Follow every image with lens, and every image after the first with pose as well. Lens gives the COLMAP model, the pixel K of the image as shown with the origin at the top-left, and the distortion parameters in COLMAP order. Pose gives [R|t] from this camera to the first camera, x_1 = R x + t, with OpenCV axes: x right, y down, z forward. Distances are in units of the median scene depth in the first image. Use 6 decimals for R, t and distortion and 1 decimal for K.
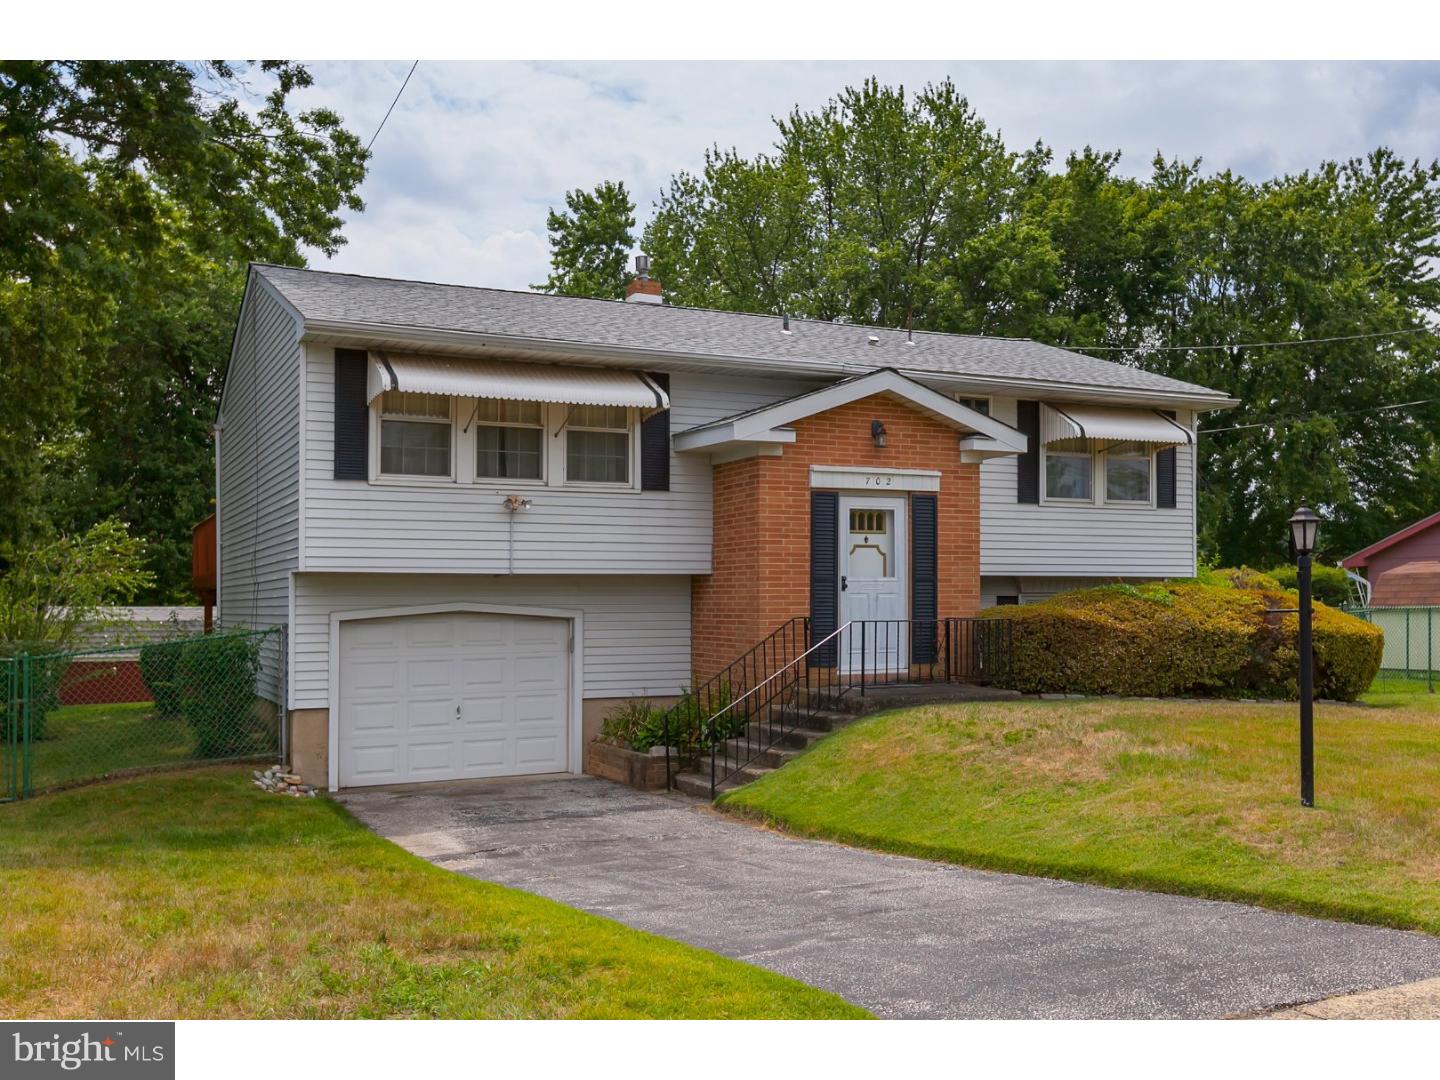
lens RADIAL K [[1242.9, 0, 708.8], [0, 1242.9, 570.0], [0, 0, 1]] dist [0.012362, -0.000030]
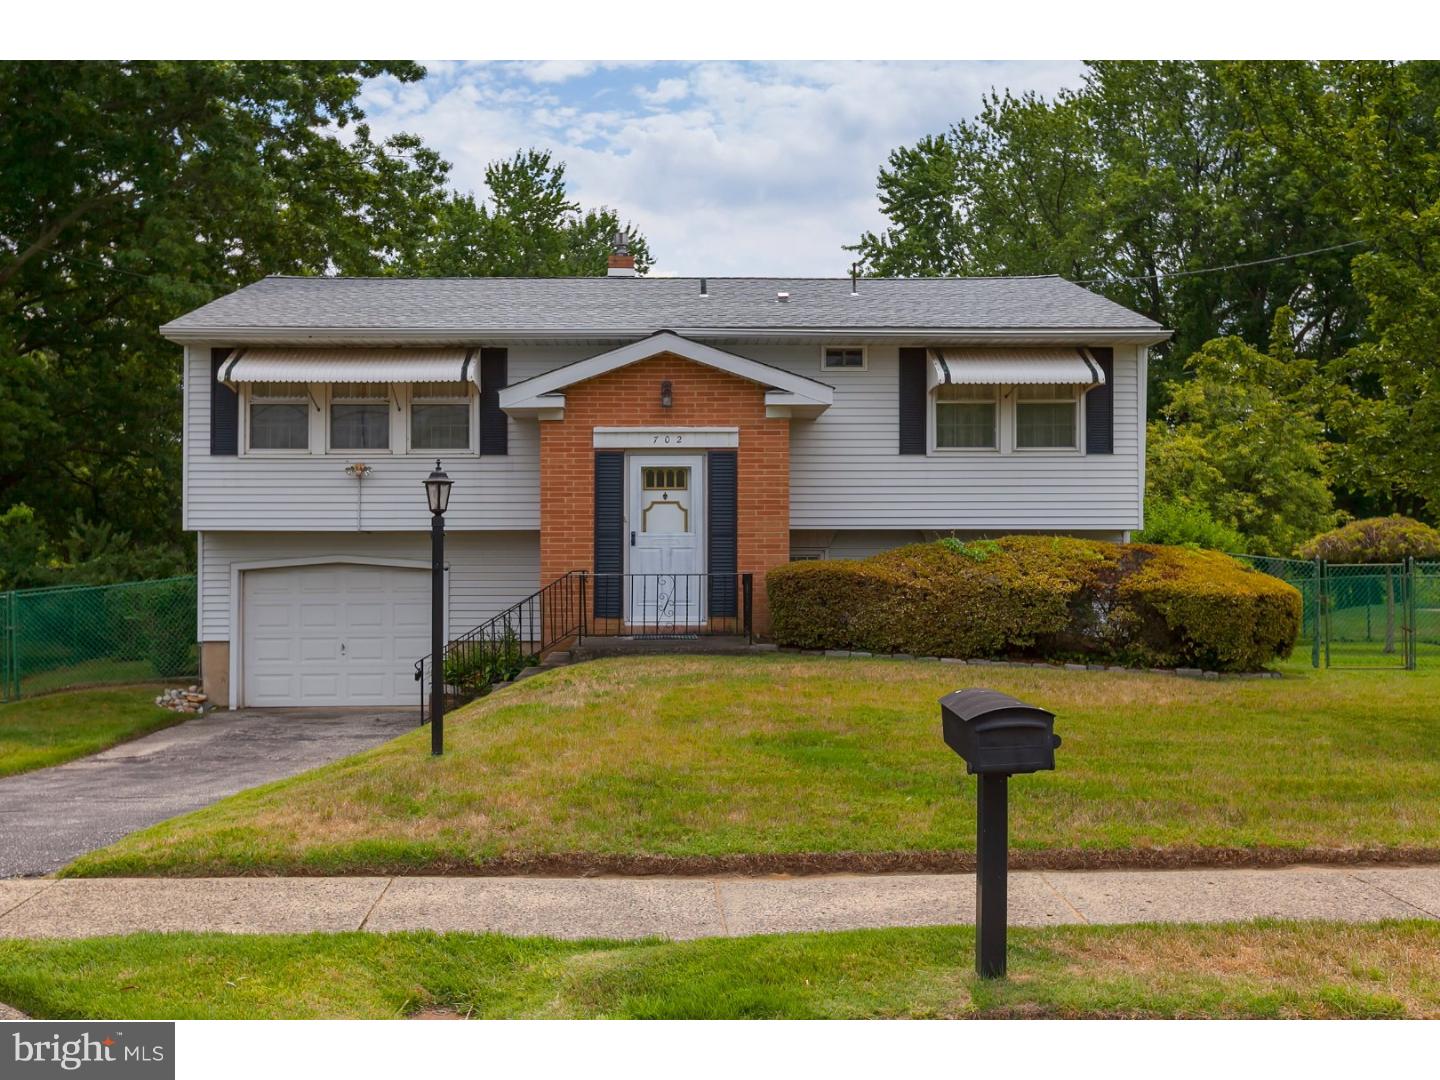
lens RADIAL K [[1220.1, 0, 721.0], [0, 1220.1, 539.4], [0, 0, 1]] dist [-0.010373, -0.003679]
pose [[0.918294, -0.001884, -0.395894, 0.571581], [0.008002, 0.999873, 0.013803, -0.002068], [0.395818, -0.015843, 0.918192, 0.083526]]
